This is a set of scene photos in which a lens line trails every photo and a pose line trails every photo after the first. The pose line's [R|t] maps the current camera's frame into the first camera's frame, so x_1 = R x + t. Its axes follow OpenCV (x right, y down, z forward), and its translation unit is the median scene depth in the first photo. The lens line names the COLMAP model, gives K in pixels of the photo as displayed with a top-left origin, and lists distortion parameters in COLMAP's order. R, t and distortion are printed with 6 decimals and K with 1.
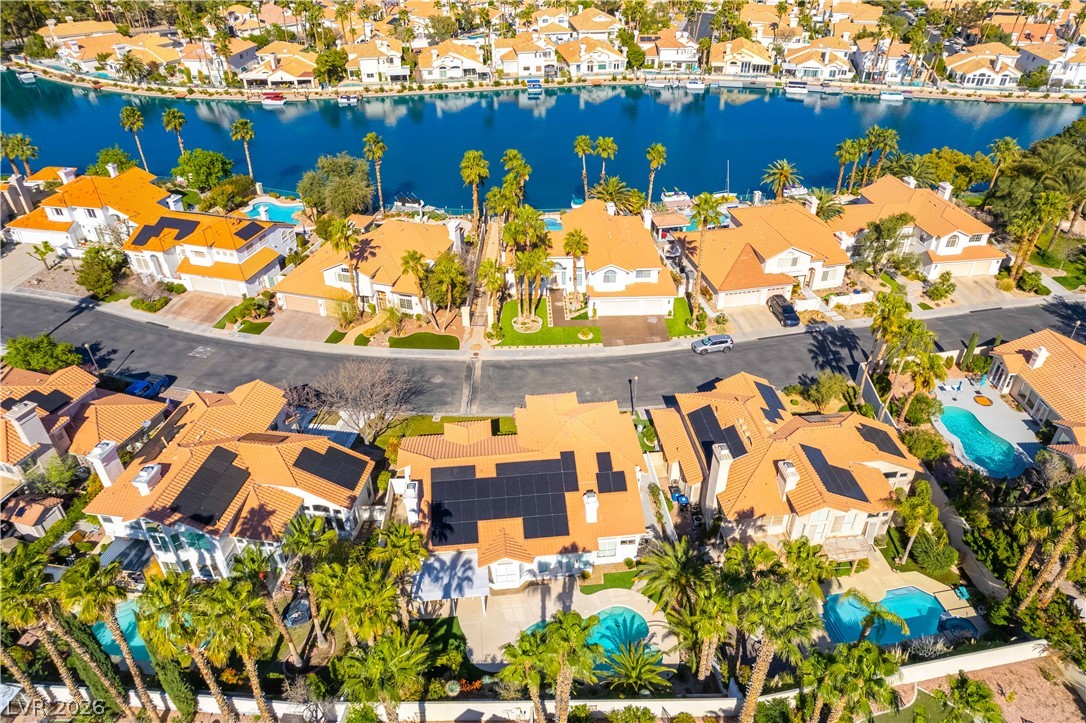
lens RADIAL K [[766.4, 0, 543.0], [0, 766.4, 361.5], [0, 0, 1]] dist [-0.072747, 0.079811]
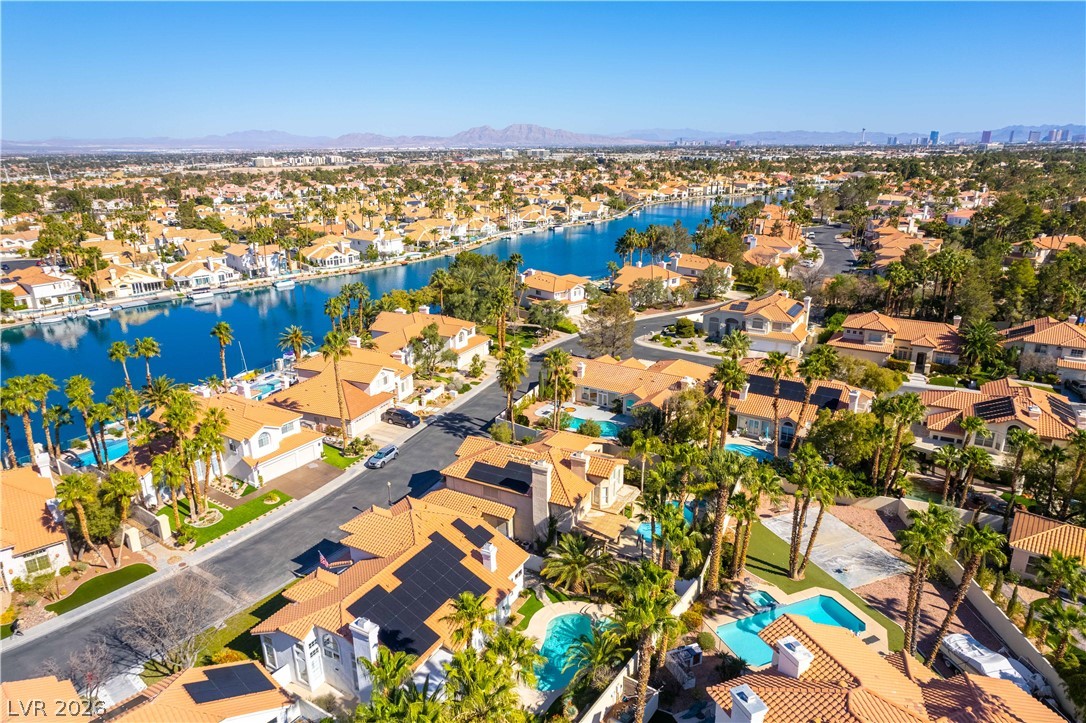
lens RADIAL K [[766.4, 0, 543.0], [0, 766.4, 361.5], [0, 0, 1]] dist [-0.072747, 0.079811]
pose [[0.542266, -0.231479, 0.807691, -0.353139], [0.472396, 0.878968, -0.065250, 0.025819], [-0.694831, 0.416933, 0.585984, 0.093124]]
